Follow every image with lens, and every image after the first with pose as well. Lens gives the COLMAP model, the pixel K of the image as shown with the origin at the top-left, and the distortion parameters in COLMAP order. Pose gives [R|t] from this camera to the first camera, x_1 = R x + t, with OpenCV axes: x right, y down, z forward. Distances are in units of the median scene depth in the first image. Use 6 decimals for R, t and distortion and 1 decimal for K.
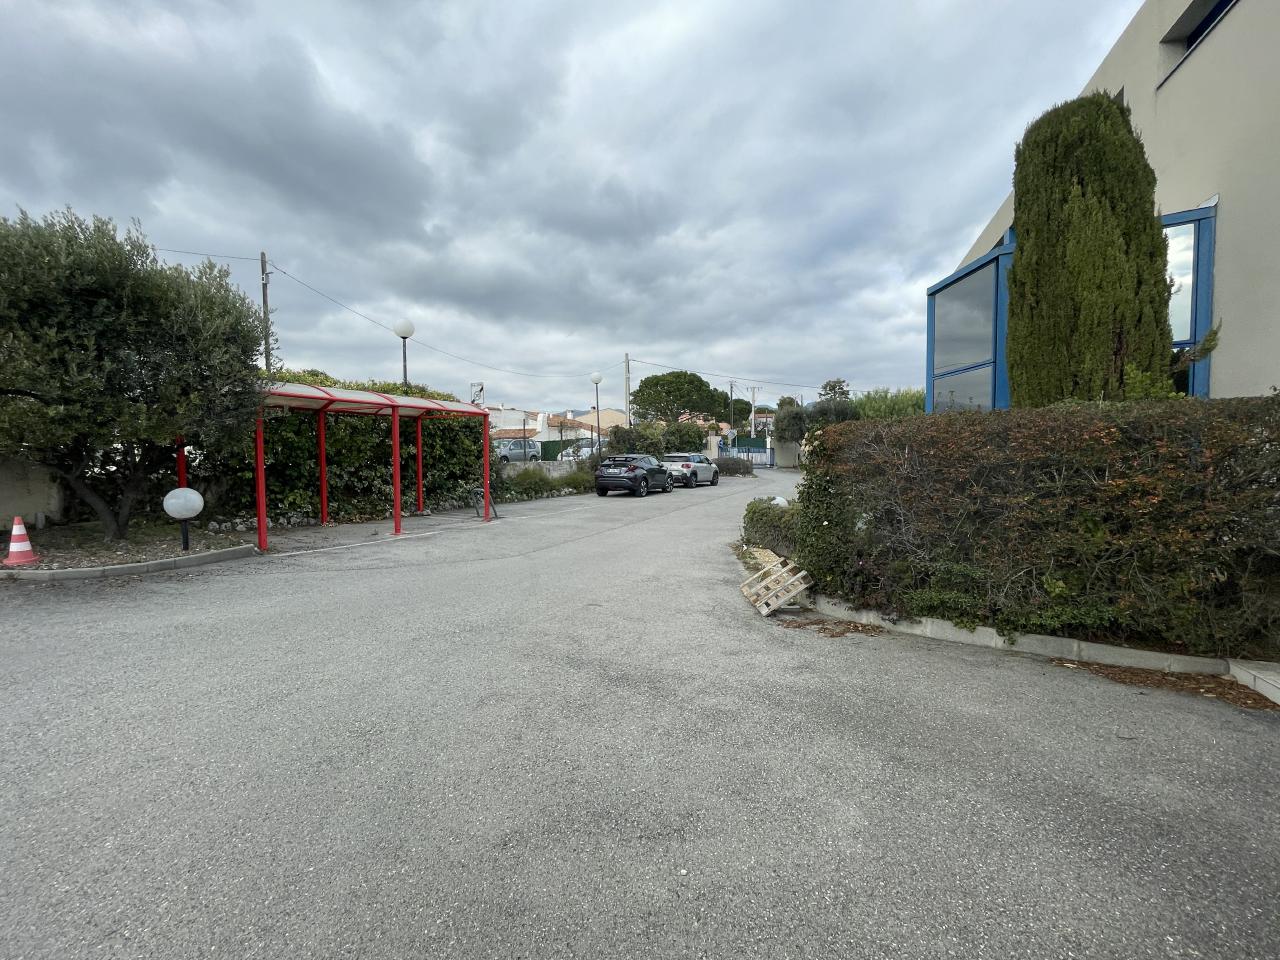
lens RADIAL K [[553.6, 0, 640.0], [0, 553.6, 480.0], [0, 0, 1]] dist [-0.000286, -0.000001]
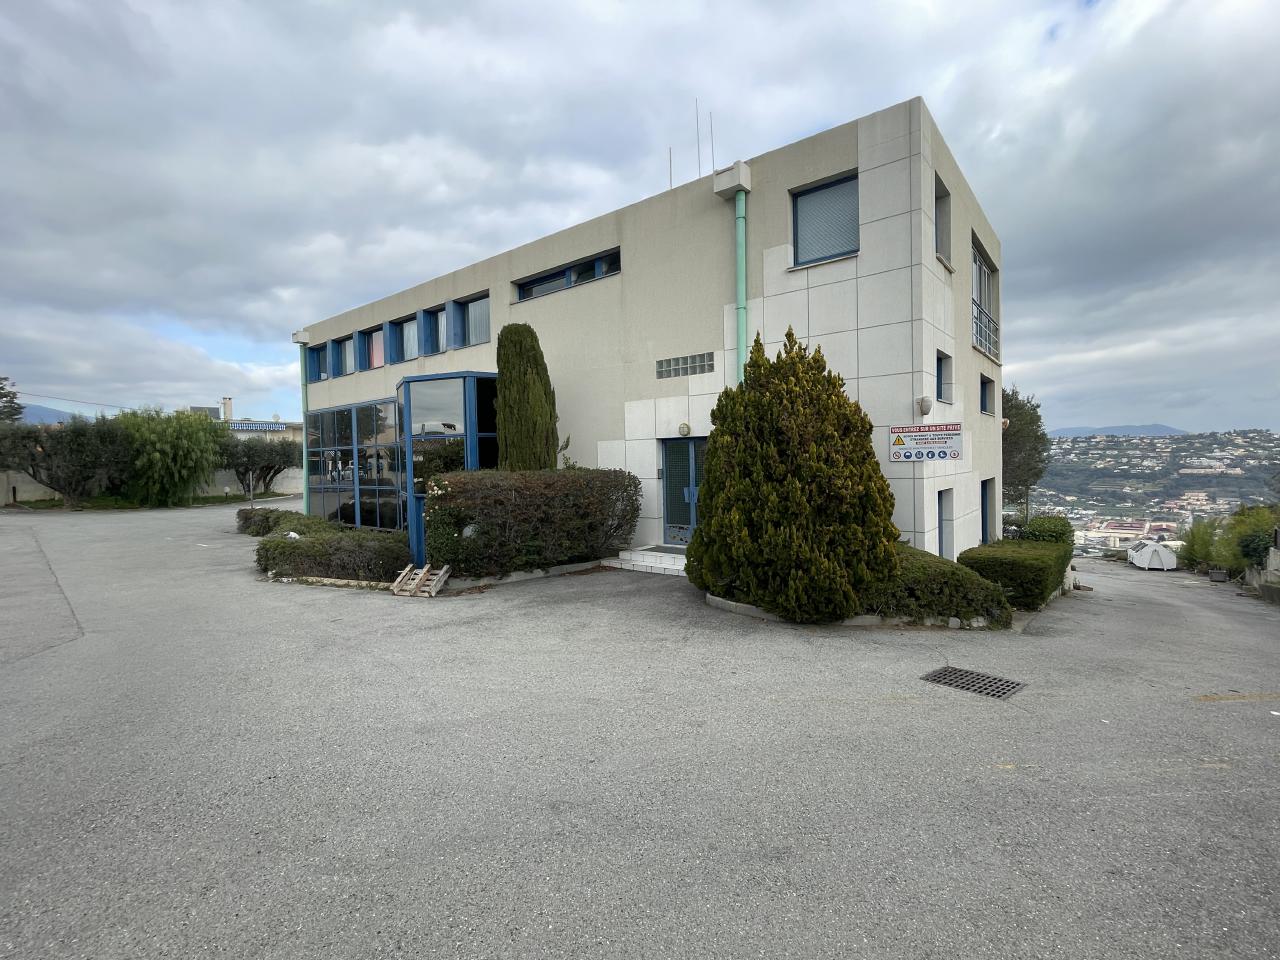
lens RADIAL K [[585.8, 0, 637.2], [0, 585.8, 476.0], [0, 0, 1]] dist [-0.003532, -0.000357]
pose [[0.353477, -0.030994, 0.934930, -1.253614], [0.070558, 0.997487, 0.006391, -0.082991], [-0.932778, 0.063708, 0.354776, -0.204981]]
